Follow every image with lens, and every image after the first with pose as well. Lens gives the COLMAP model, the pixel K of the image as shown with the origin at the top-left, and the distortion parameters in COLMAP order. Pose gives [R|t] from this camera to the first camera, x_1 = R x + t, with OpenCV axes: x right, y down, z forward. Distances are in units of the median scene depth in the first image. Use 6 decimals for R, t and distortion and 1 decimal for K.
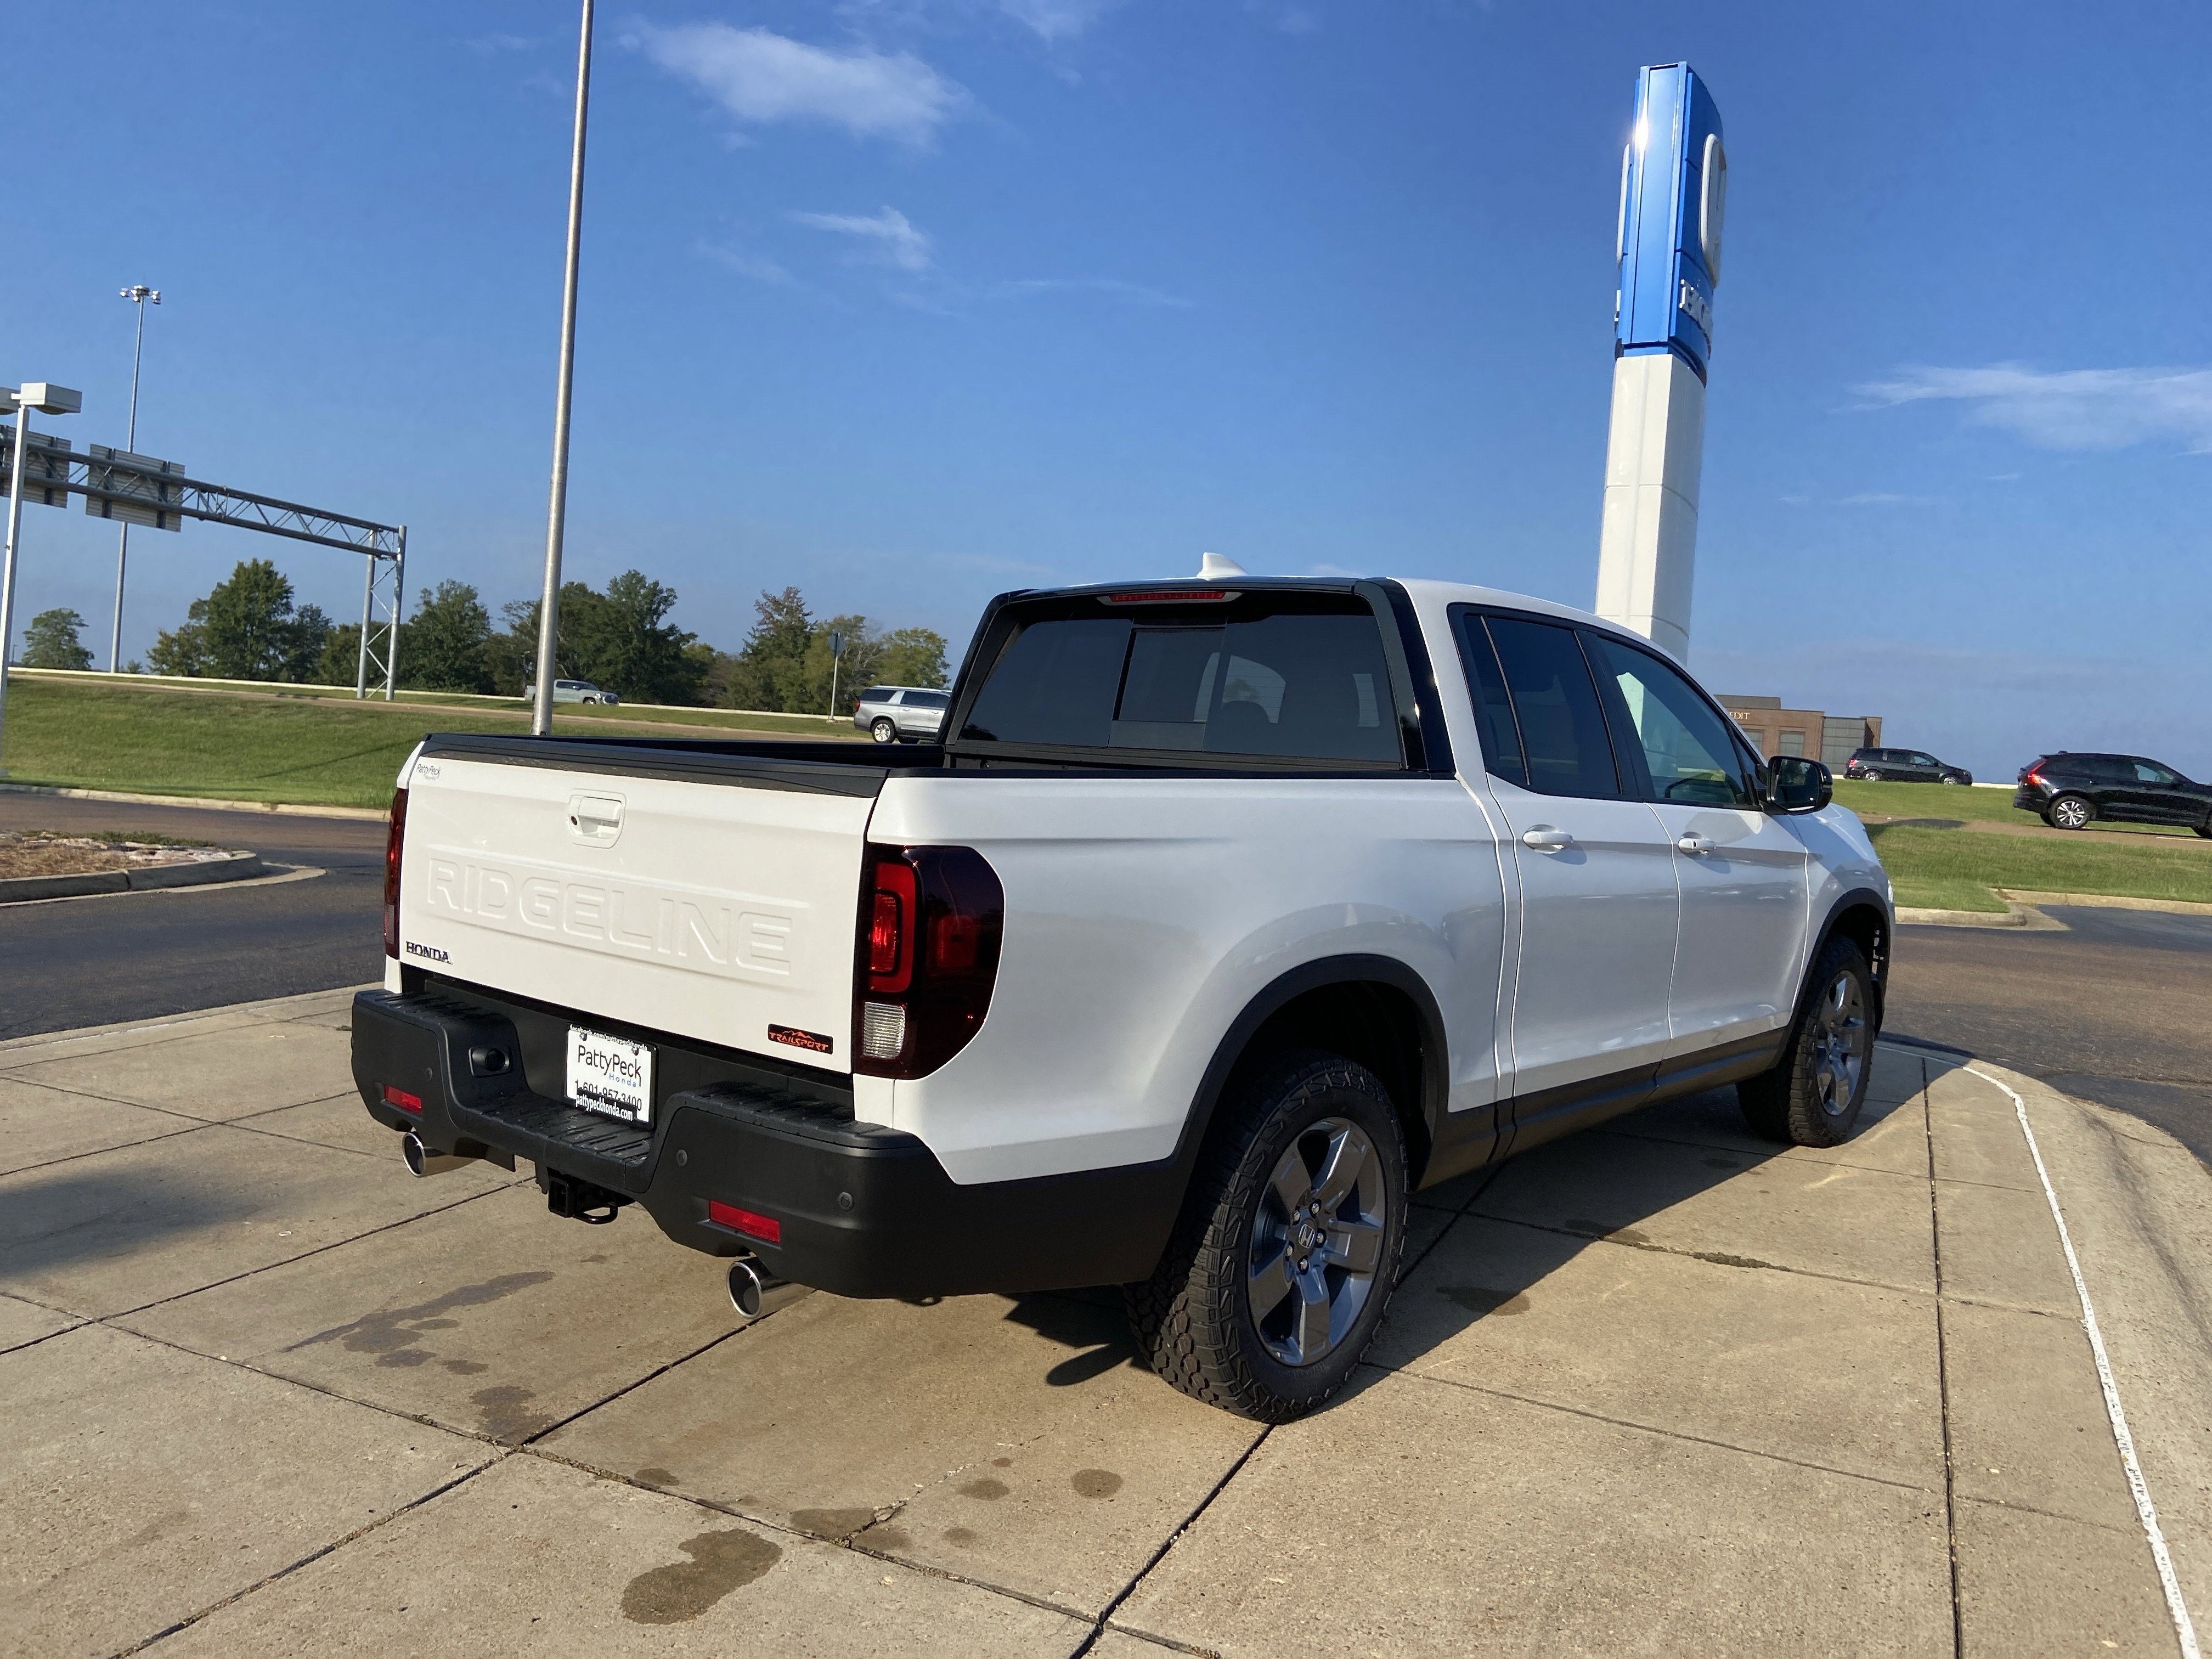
lens RADIAL K [[1652.7, 0, 1101.4], [0, 1652.7, 818.1], [0, 0, 1]] dist [0.119827, -0.144665]
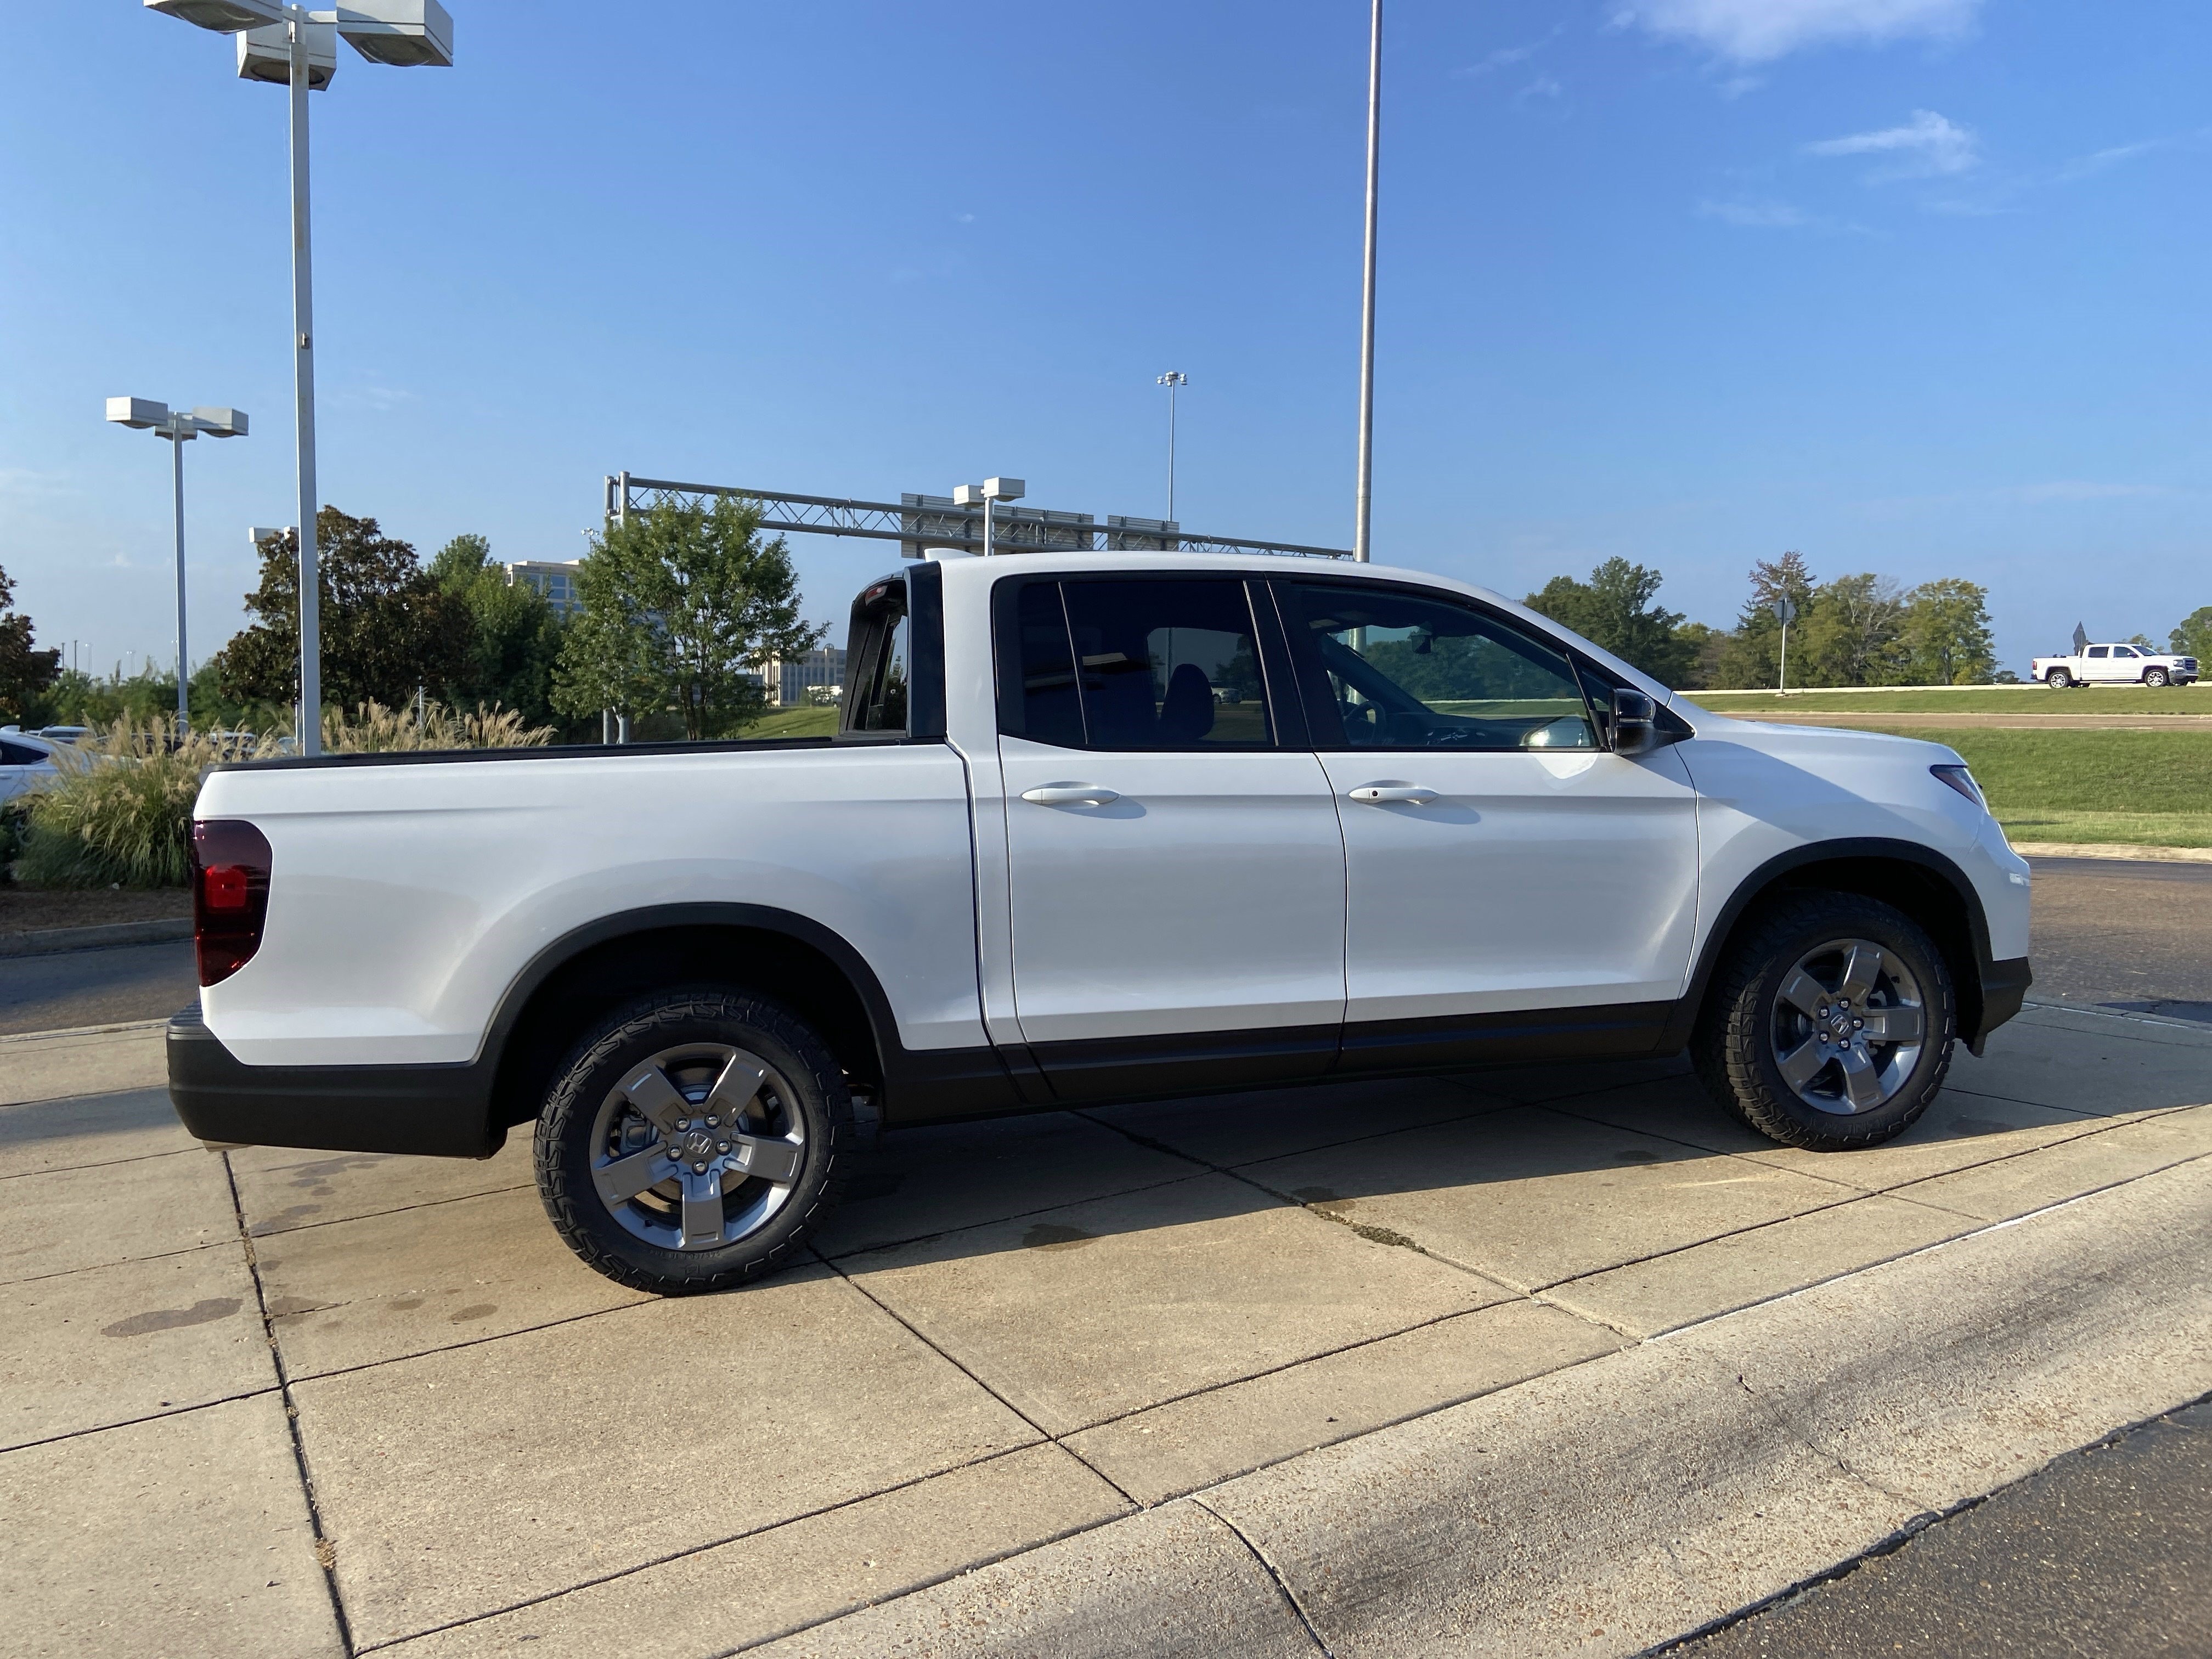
lens RADIAL K [[1652.7, 0, 1078.9], [0, 1652.7, 822.2], [0, 0, 1]] dist [0.119827, -0.144665]
pose [[0.822188, -0.032489, -0.568288, 0.876842], [0.036640, 0.999320, -0.004121, 0.033893], [0.568036, -0.017433, 0.822819, 0.163092]]
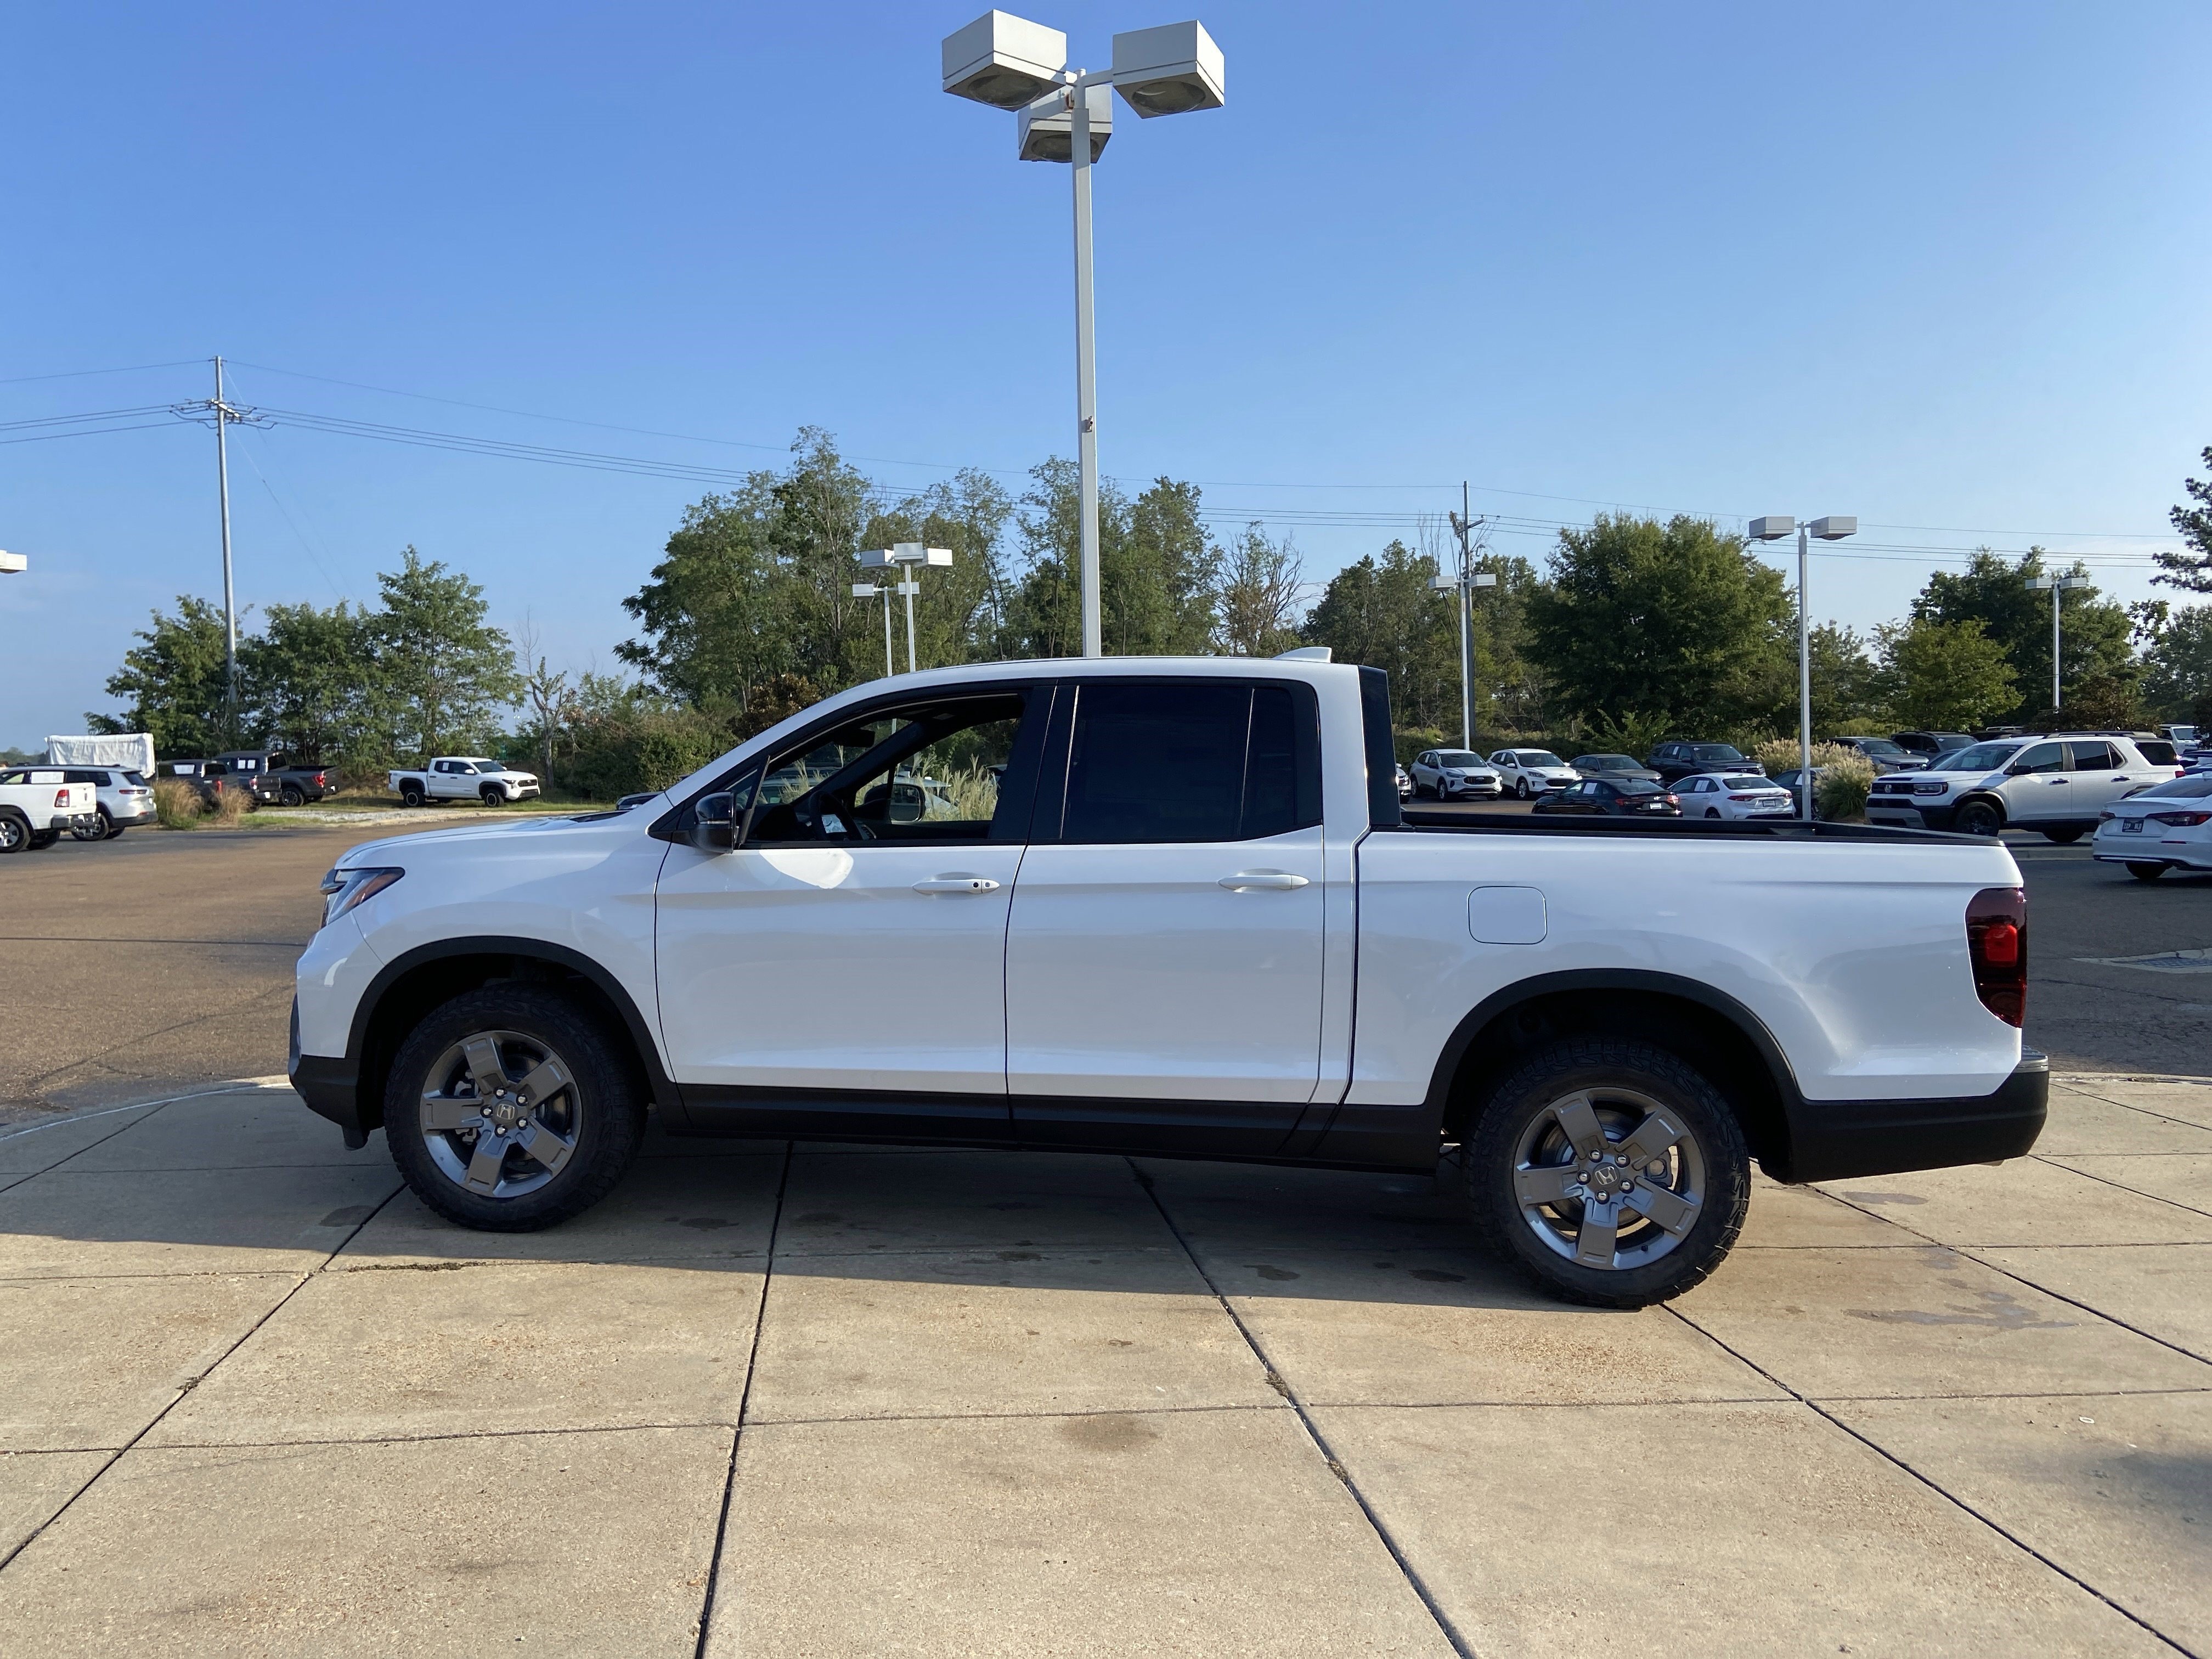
lens RADIAL K [[1652.7, 0, 1077.5], [0, 1652.7, 840.0], [0, 0, 1]] dist [0.119827, -0.144665]
pose [[-0.552261, -0.089764, 0.828825, -0.985236], [0.001912, 0.994047, 0.108932, -0.174256], [-0.833669, 0.061743, -0.548802, 2.095768]]
